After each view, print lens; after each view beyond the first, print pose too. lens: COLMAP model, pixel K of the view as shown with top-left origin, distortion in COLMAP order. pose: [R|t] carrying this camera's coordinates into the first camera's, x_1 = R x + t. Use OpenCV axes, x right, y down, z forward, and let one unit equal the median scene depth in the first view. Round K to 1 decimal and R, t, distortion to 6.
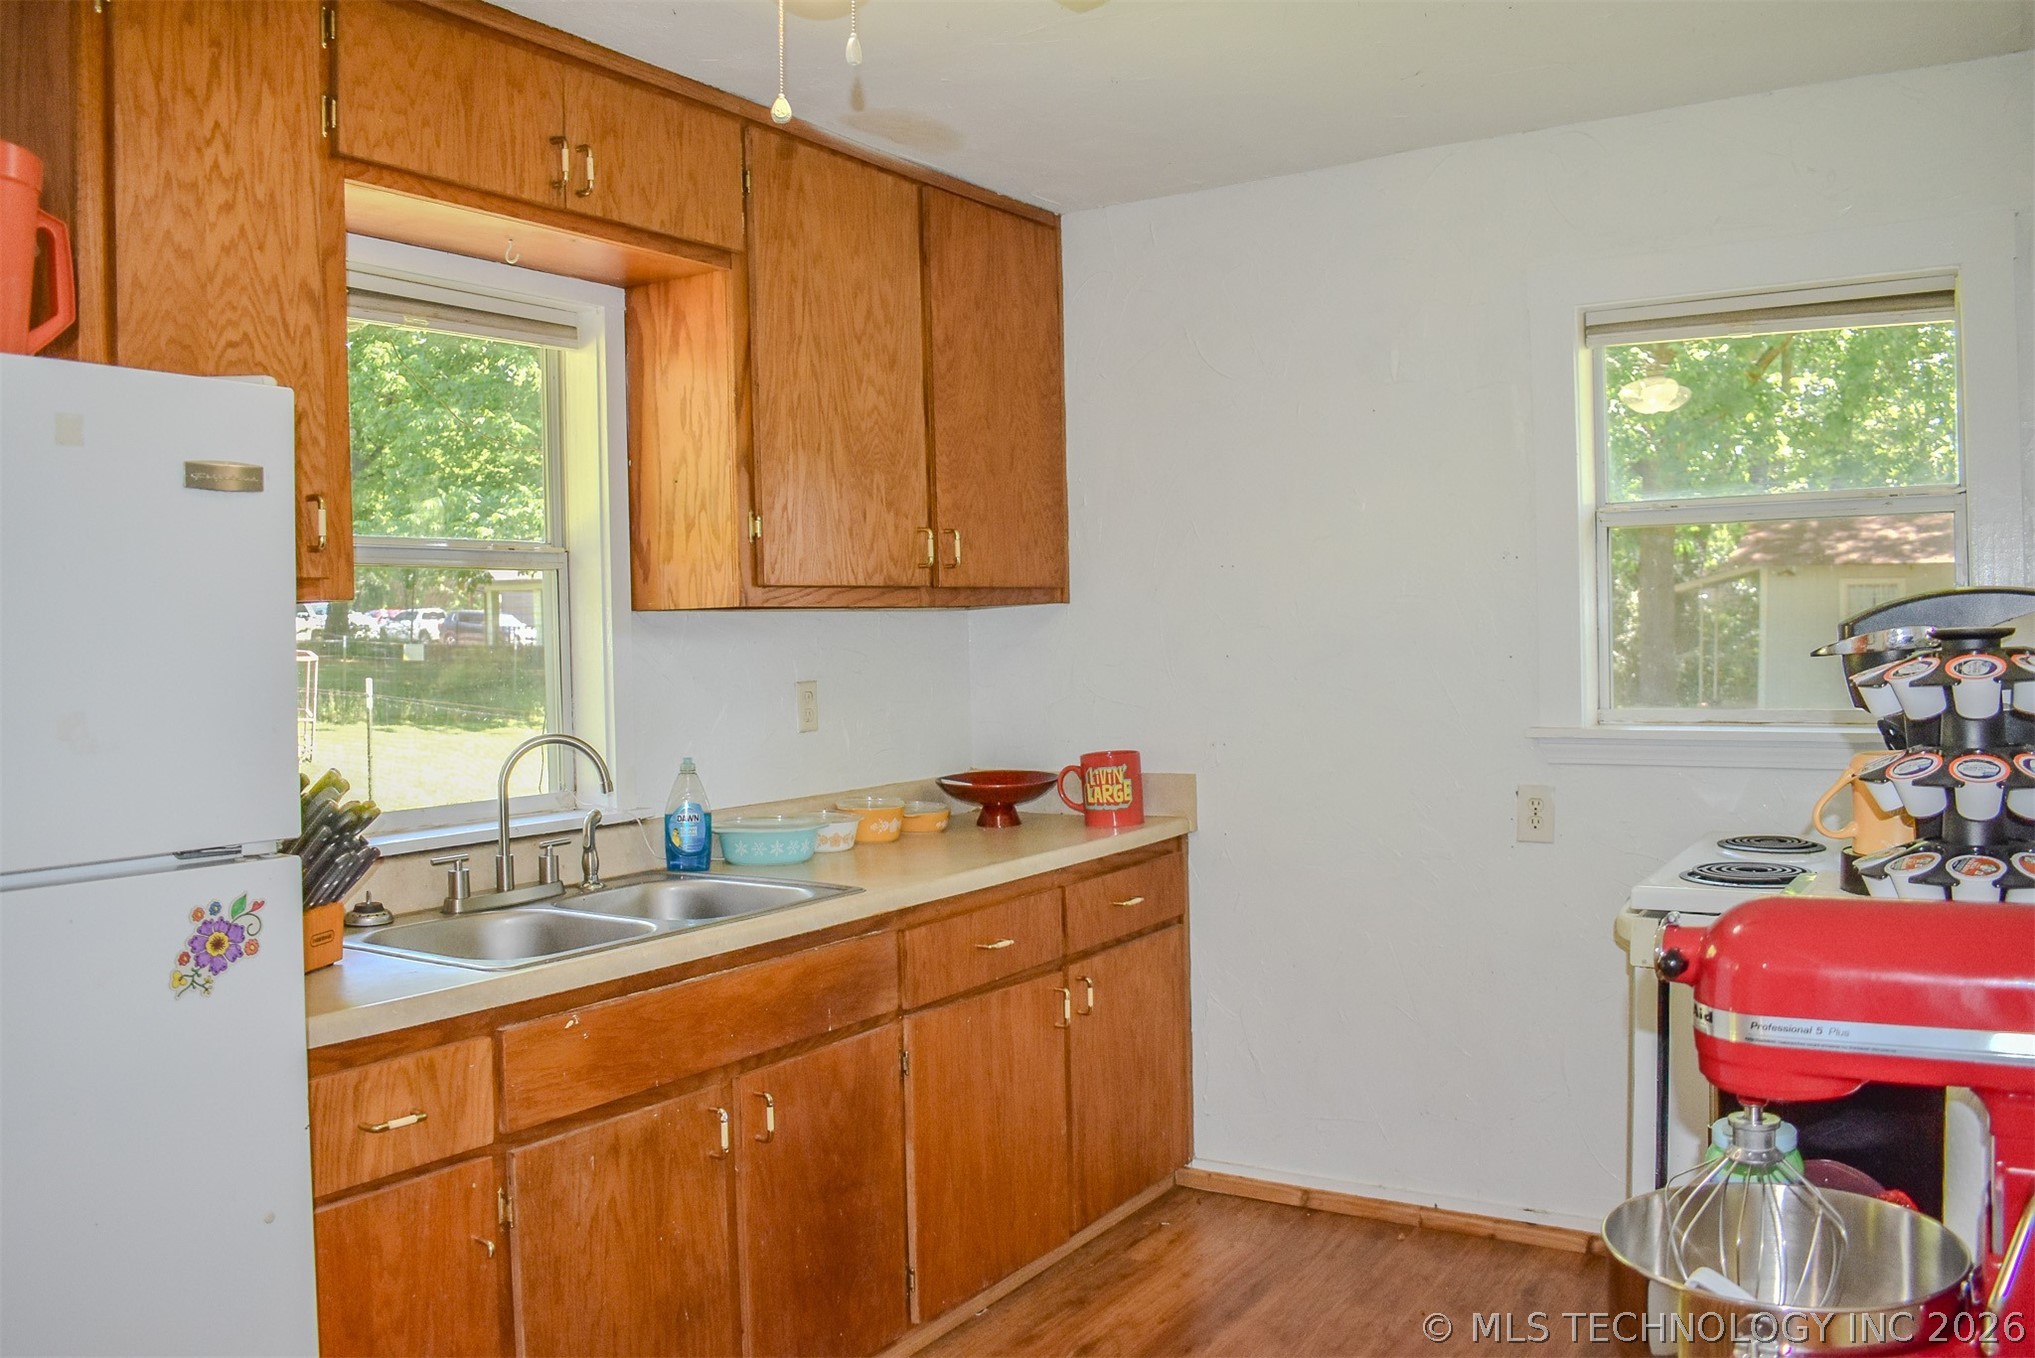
lens RADIAL K [[1620.3, 0, 1019.9], [0, 1620.3, 685.8], [0, 0, 1]] dist [-0.095619, 0.017291]
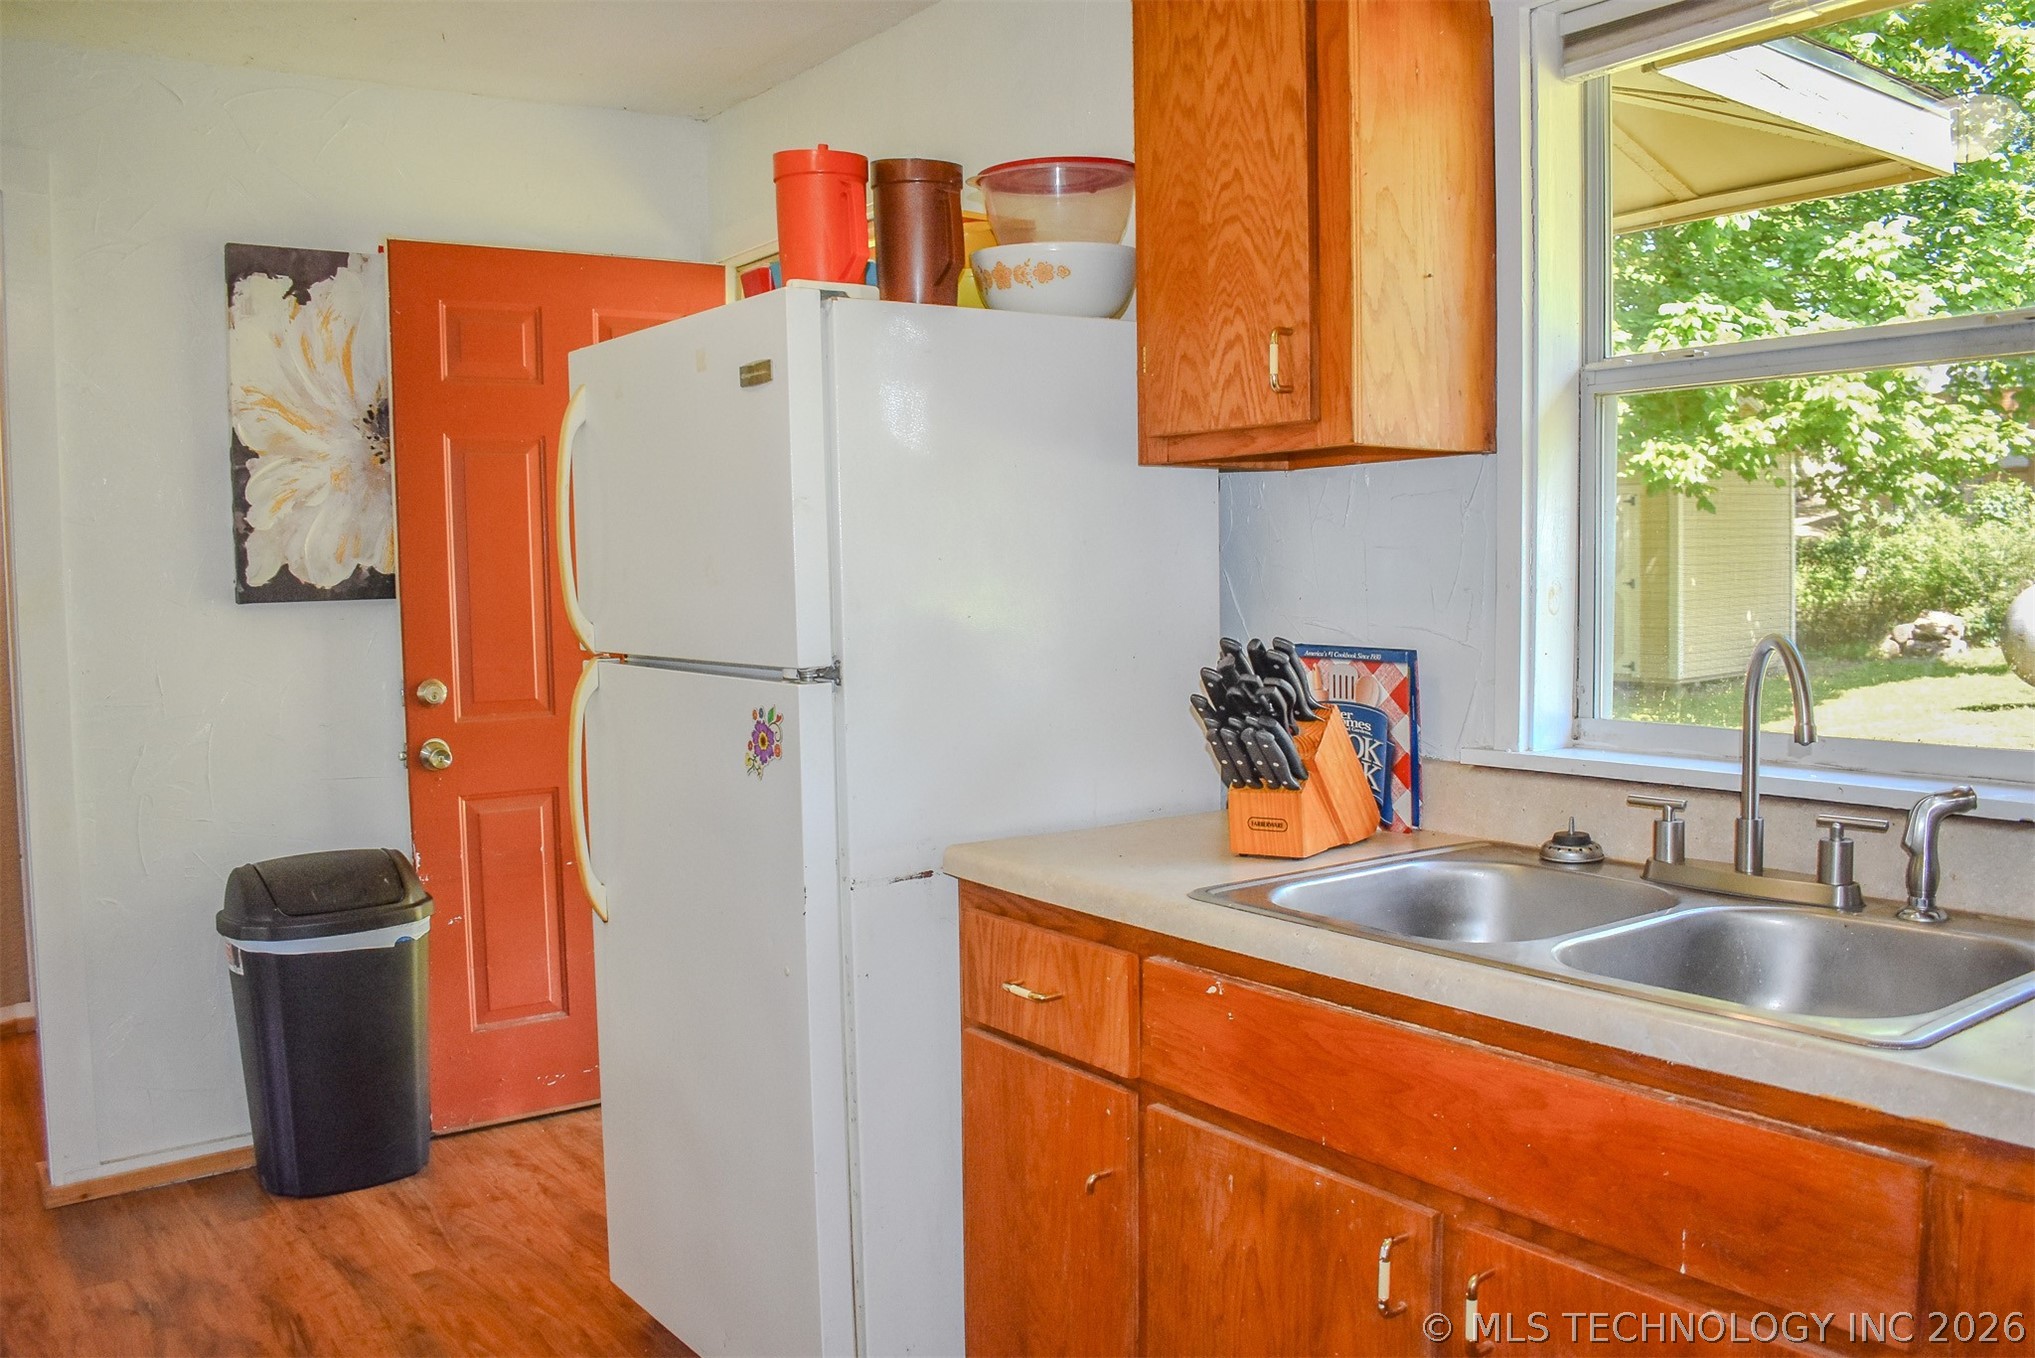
lens RADIAL K [[1620.3, 0, 1006.0], [0, 1620.3, 683.5], [0, 0, 1]] dist [-0.095619, 0.017291]
pose [[-0.346135, 0.091281, -0.933734, 0.476843], [-0.007511, 0.994954, 0.100050, -0.011944], [0.938155, 0.041644, -0.343703, 1.204779]]
